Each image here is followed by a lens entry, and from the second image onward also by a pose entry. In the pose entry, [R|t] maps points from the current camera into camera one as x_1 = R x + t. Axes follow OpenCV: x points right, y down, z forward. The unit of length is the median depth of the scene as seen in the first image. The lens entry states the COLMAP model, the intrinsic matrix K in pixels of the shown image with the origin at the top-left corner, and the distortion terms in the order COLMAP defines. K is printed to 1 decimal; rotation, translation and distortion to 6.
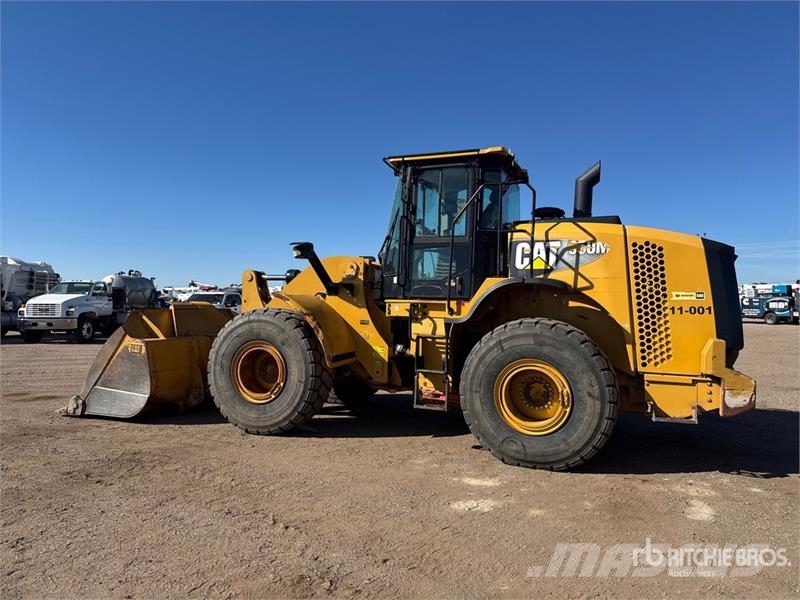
lens RADIAL K [[558.0, 0, 400.0], [0, 558.0, 300.0], [0, 0, 1]] dist [0.102681, -0.141742]
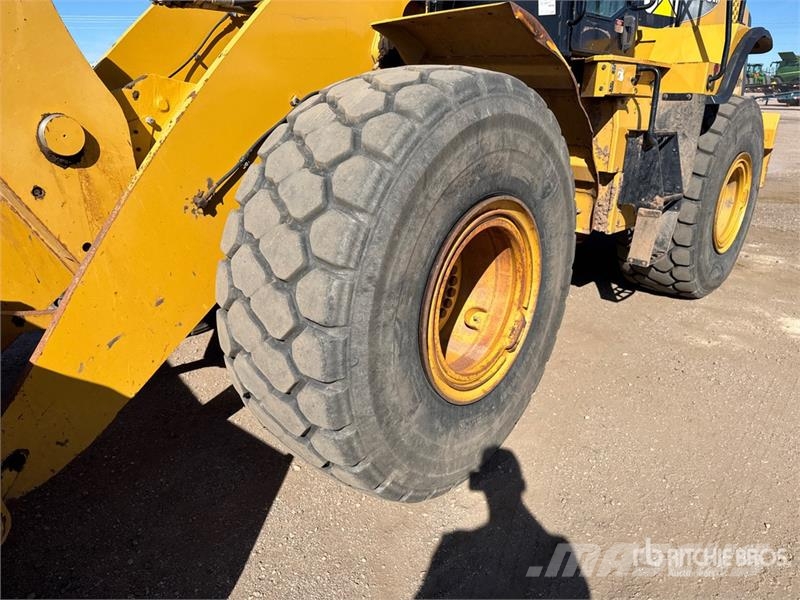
lens RADIAL K [[558.0, 0, 400.0], [0, 558.0, 300.0], [0, 0, 1]] dist [0.102681, -0.141742]
pose [[0.363028, -0.324145, 0.873580, -0.514651], [-0.005342, 0.936801, 0.349823, 0.023014], [-0.931763, -0.131662, 0.338353, 0.922472]]
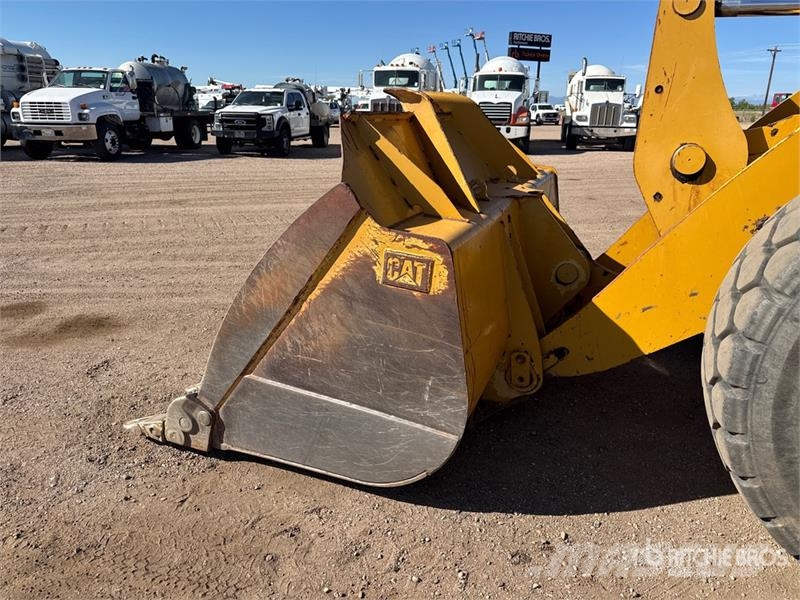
lens RADIAL K [[564.7, 0, 404.8], [0, 564.7, 303.5], [0, 0, 1]] dist [0.034398, -0.038844]
pose [[0.999618, 0.020234, -0.018816, -0.485449], [-0.012921, 0.944254, 0.328964, 0.014263], [0.024423, -0.328595, 0.944155, 0.788032]]
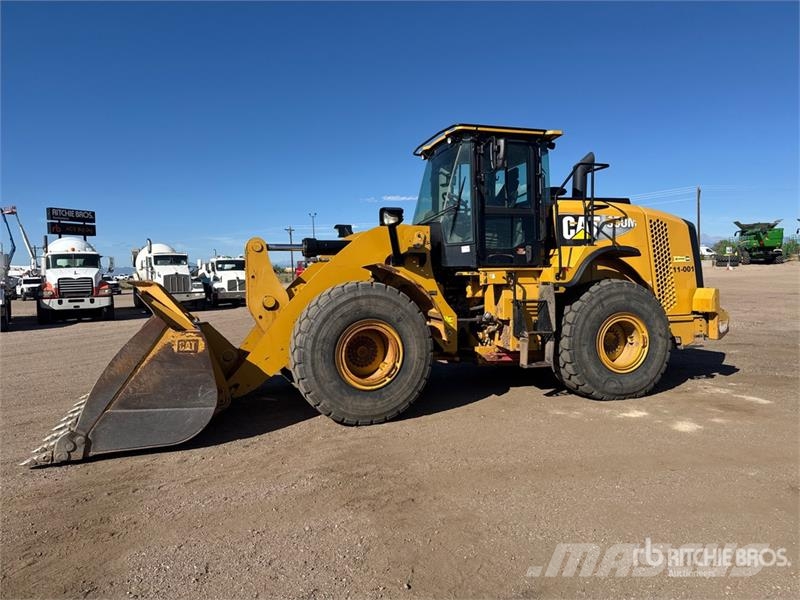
lens RADIAL K [[558.0, 0, 400.0], [0, 558.0, 300.0], [0, 0, 1]] dist [0.102681, -0.141742]
pose [[0.762697, -0.058238, 0.644129, -0.754102], [0.030283, 0.998061, 0.054382, -0.002677], [-0.646047, -0.021971, 0.762982, 0.301558]]
